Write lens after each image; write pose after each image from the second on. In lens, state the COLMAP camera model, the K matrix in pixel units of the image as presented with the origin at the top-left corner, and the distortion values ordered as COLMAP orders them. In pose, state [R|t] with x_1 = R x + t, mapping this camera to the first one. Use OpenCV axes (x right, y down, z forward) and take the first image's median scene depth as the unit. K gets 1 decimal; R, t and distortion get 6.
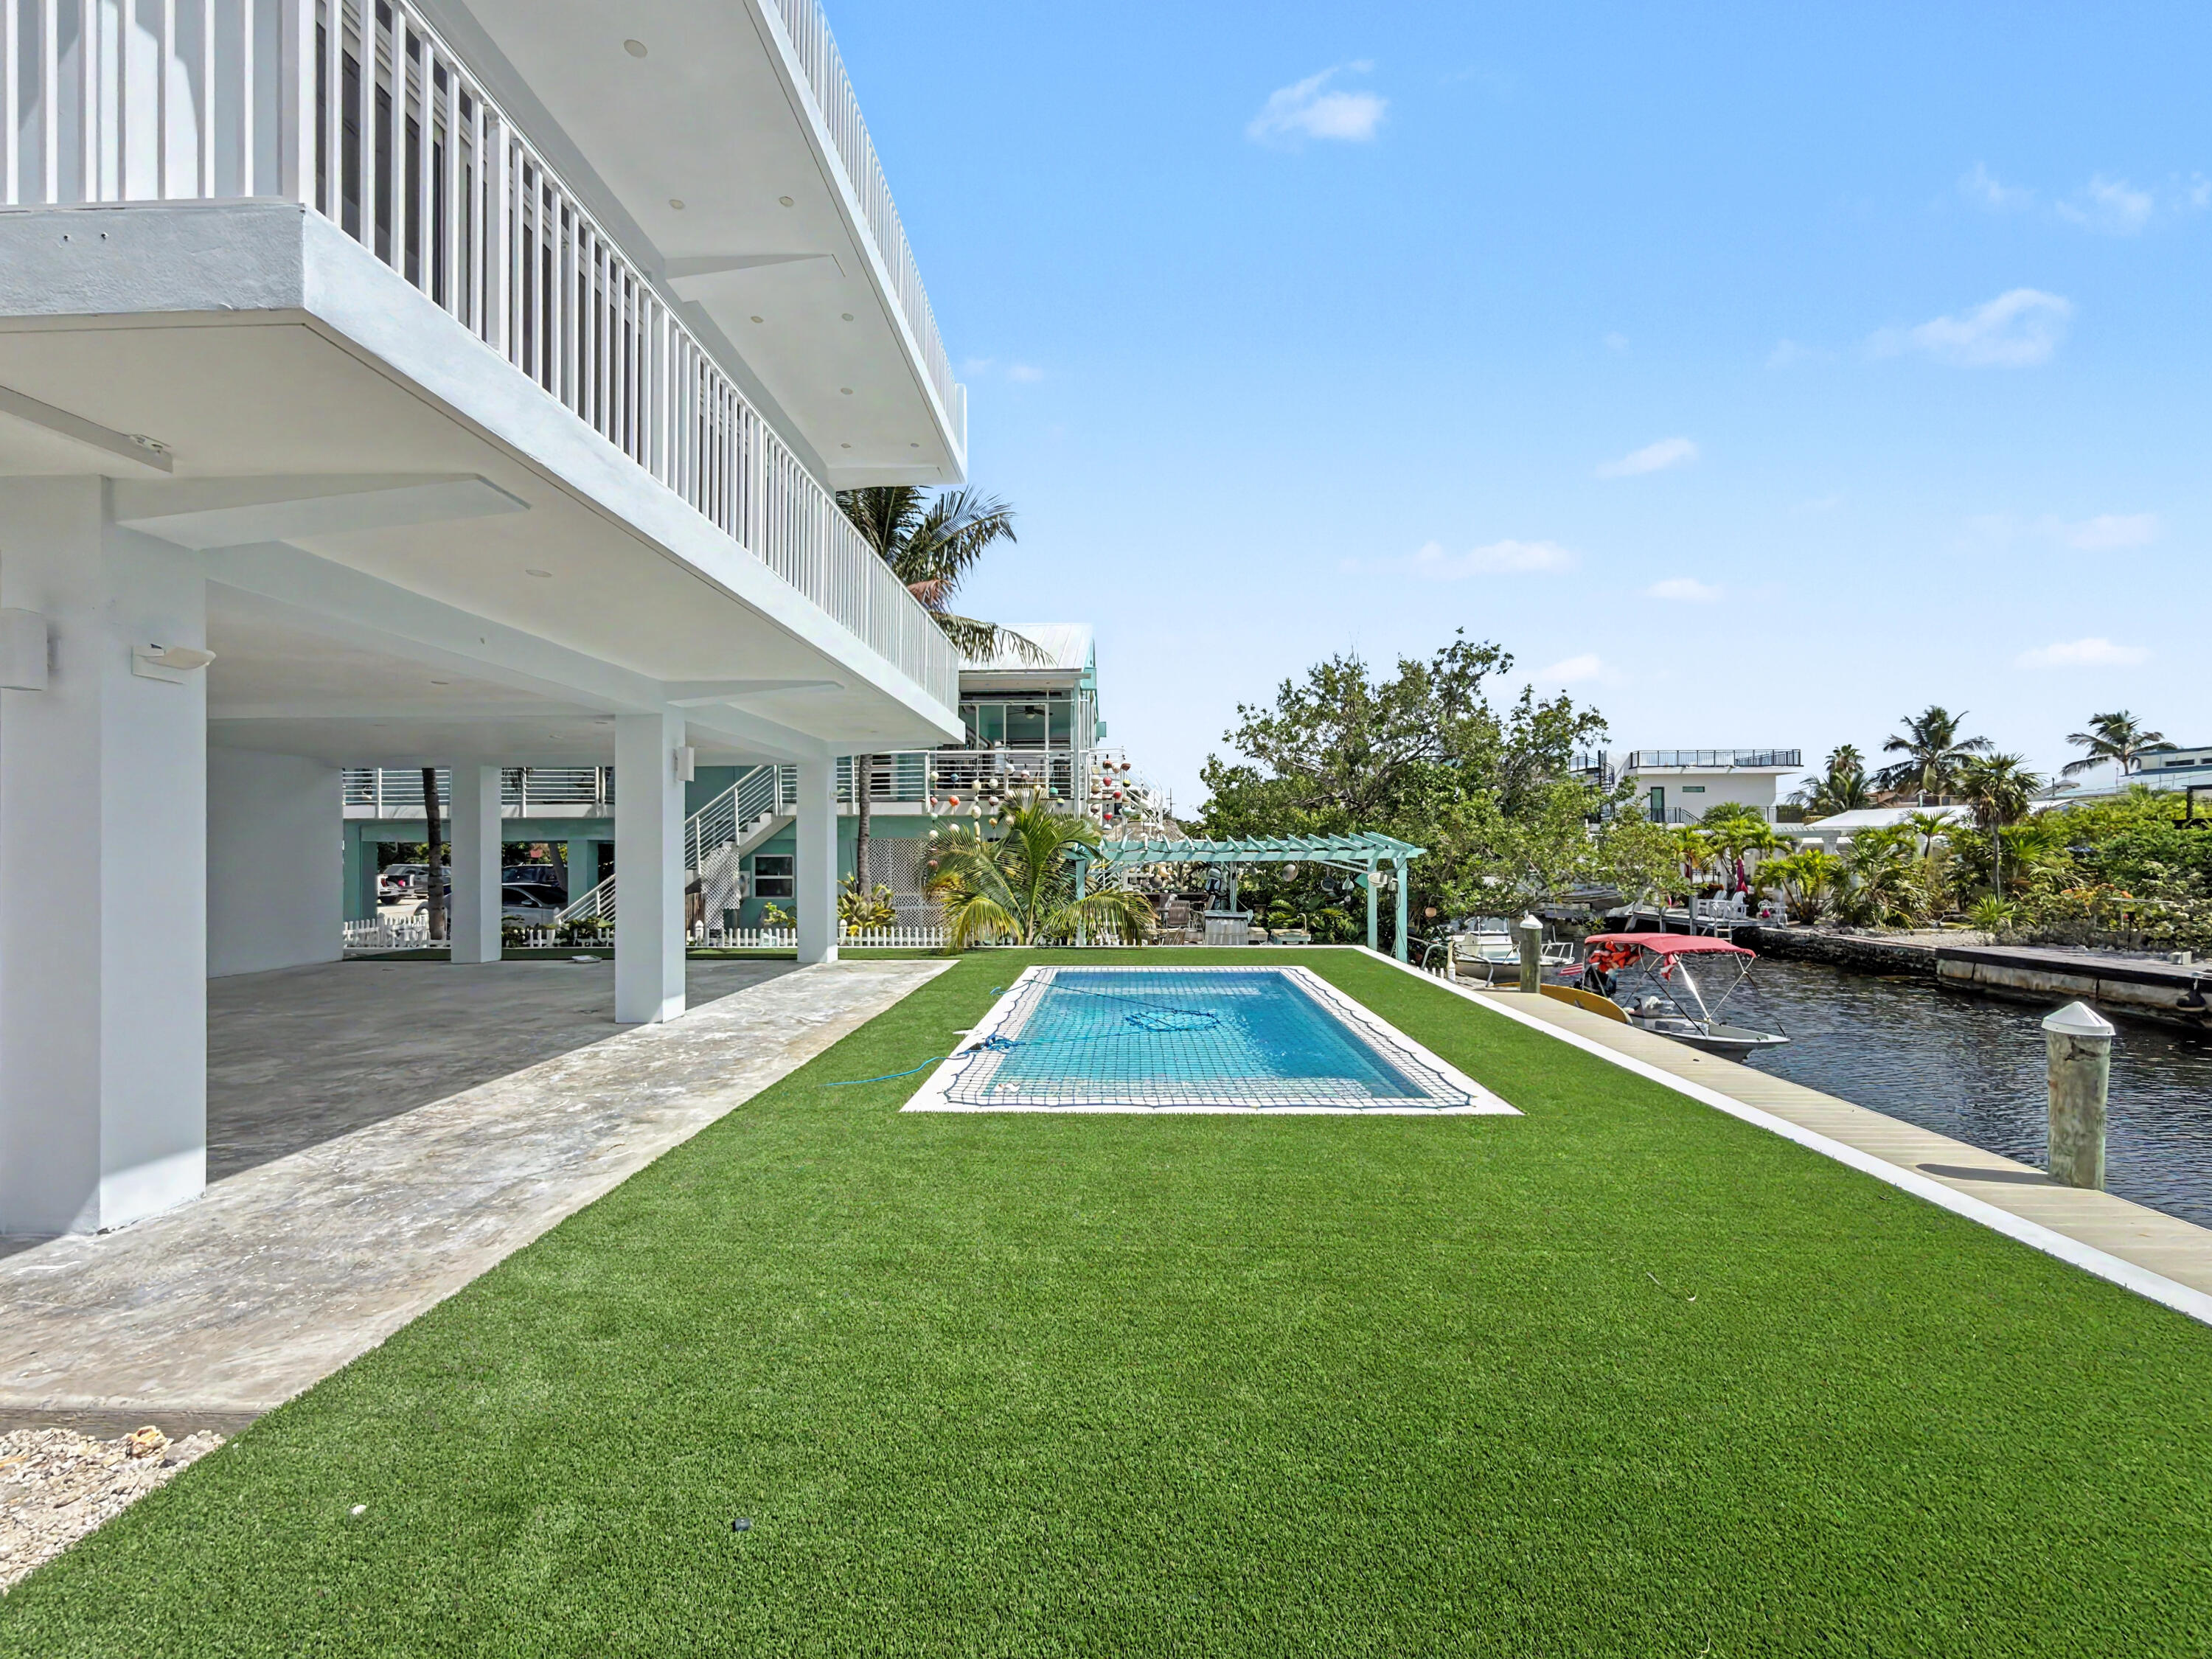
lens RADIAL K [[914.6, 0, 1103.2], [0, 914.6, 833.6], [0, 0, 1]] dist [-0.000596, -0.000172]
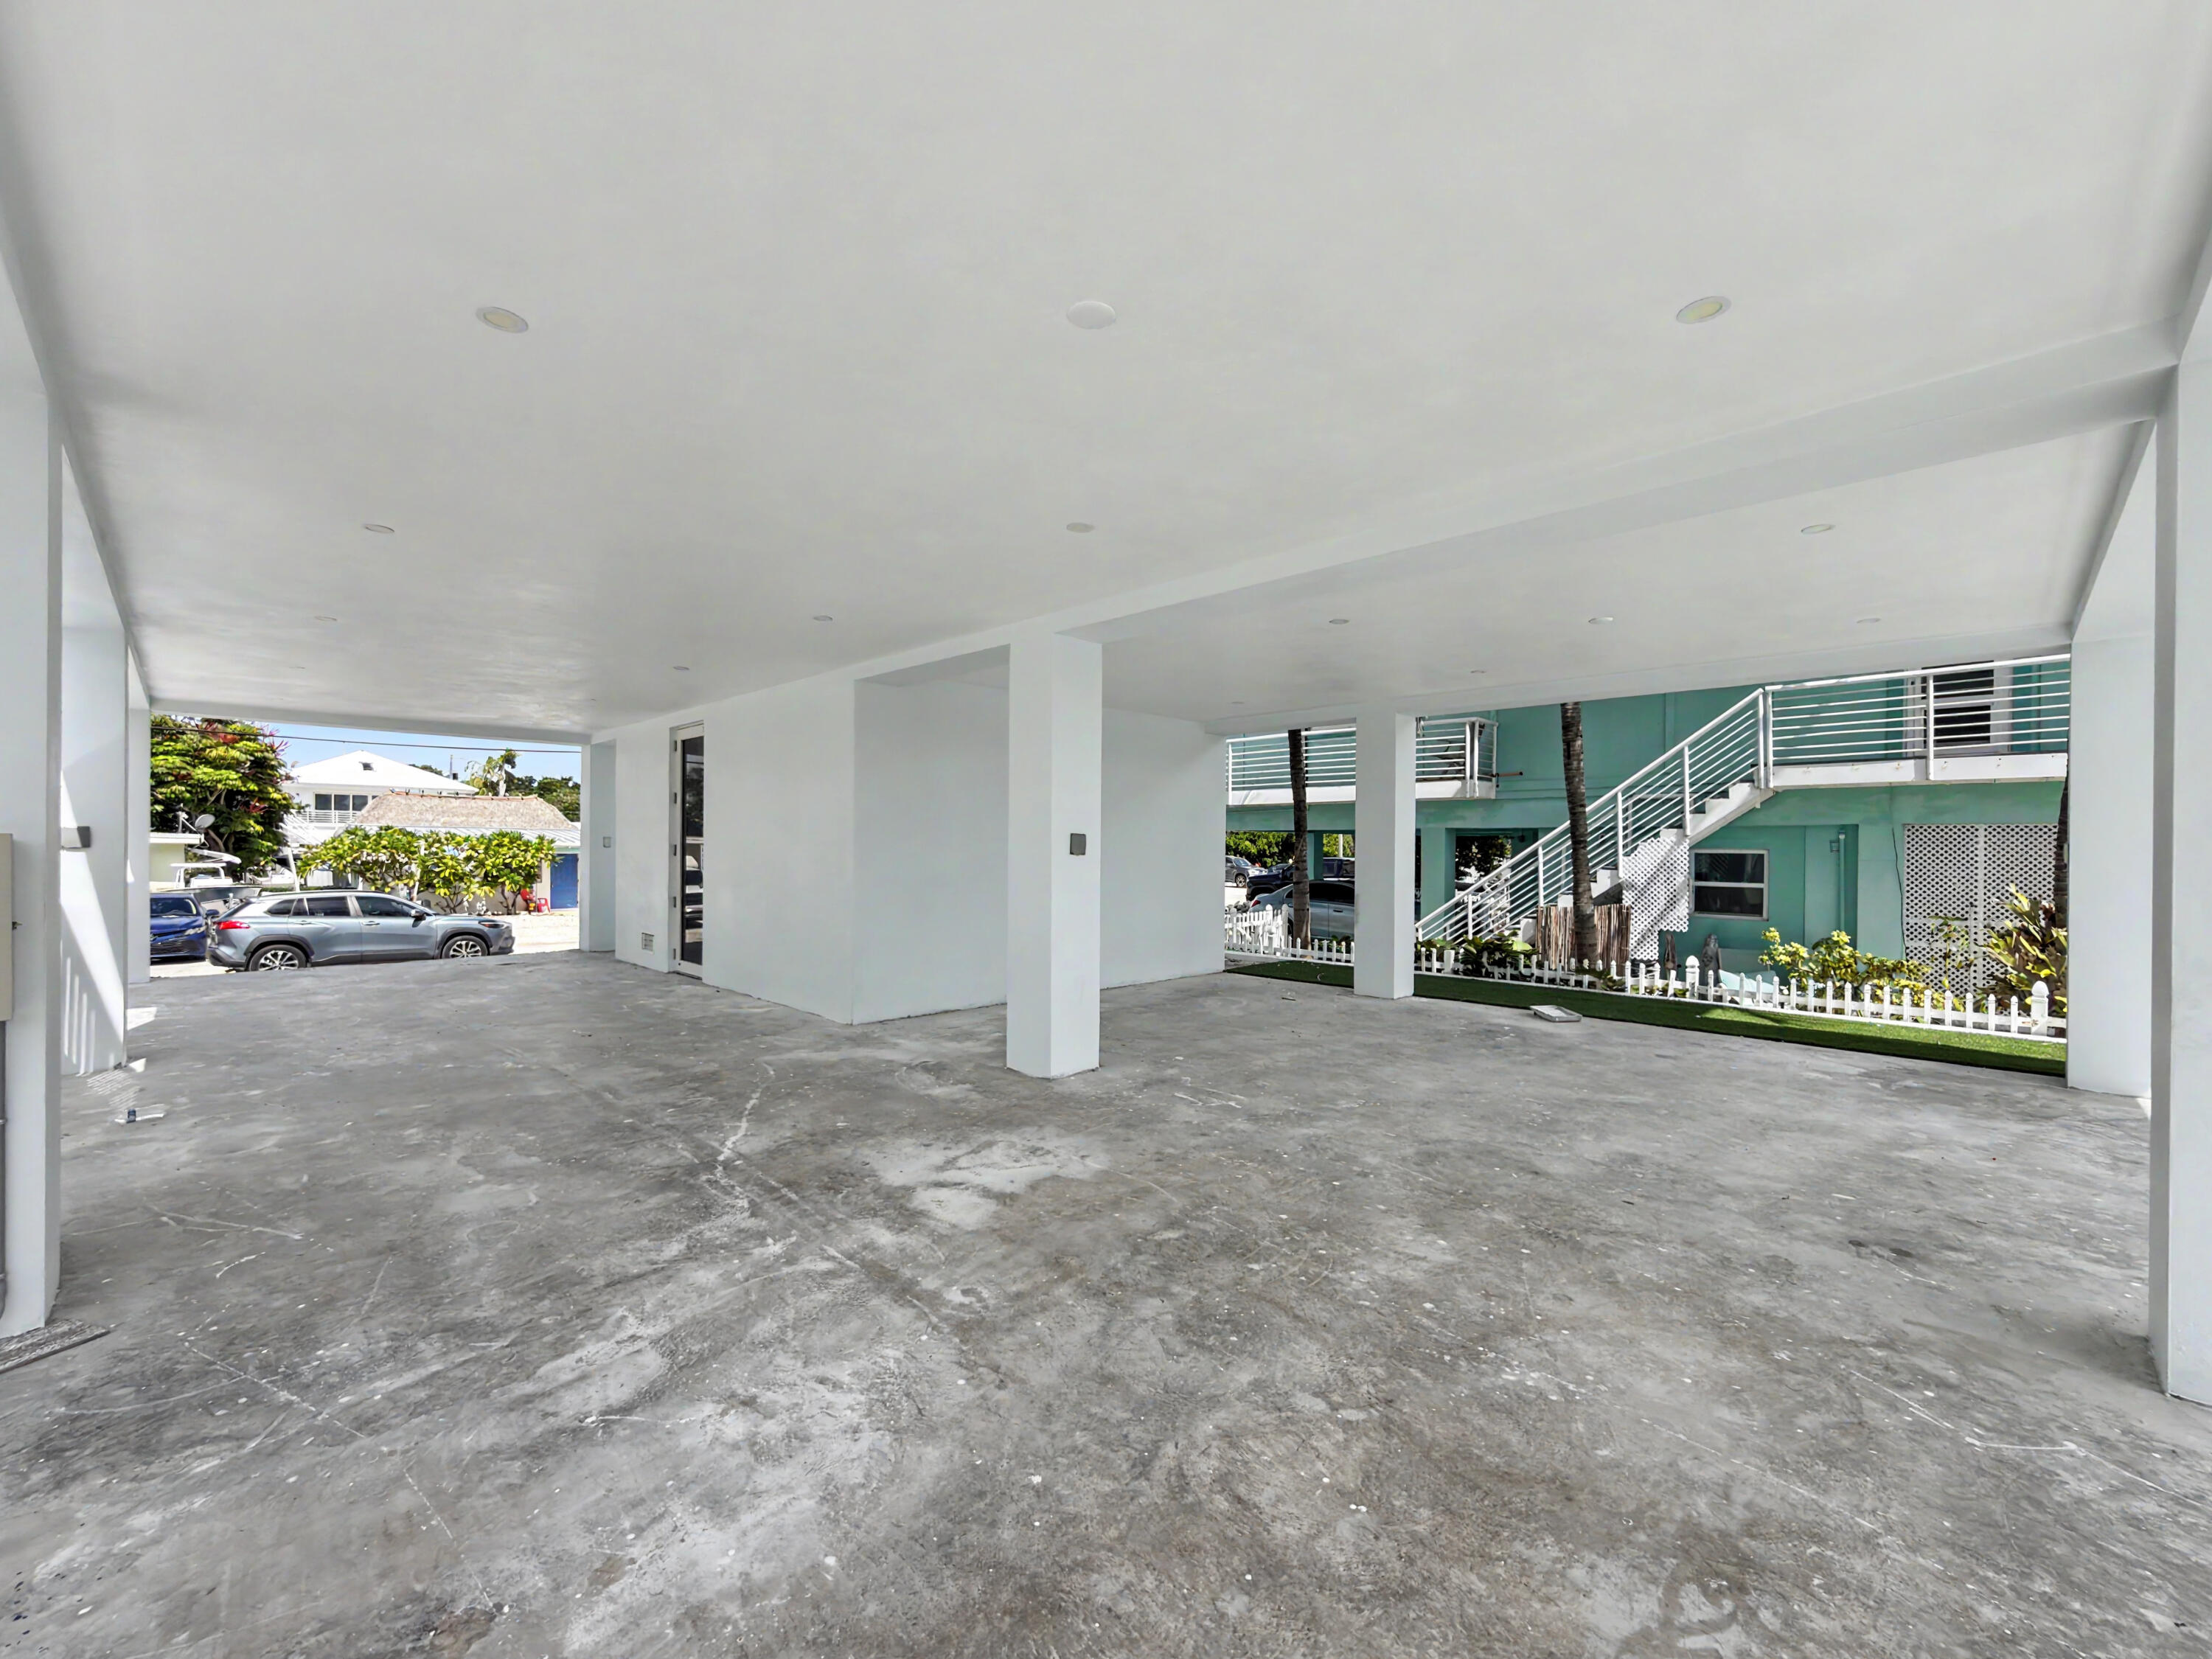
lens RADIAL K [[914.6, 0, 1103.2], [0, 914.6, 833.6], [0, 0, 1]] dist [-0.000596, -0.000172]
pose [[0.717558, -0.006946, -0.696464, -0.283931], [0.007422, 0.999970, -0.002326, 0.012255], [0.696460, -0.003500, 0.717588, 0.279021]]
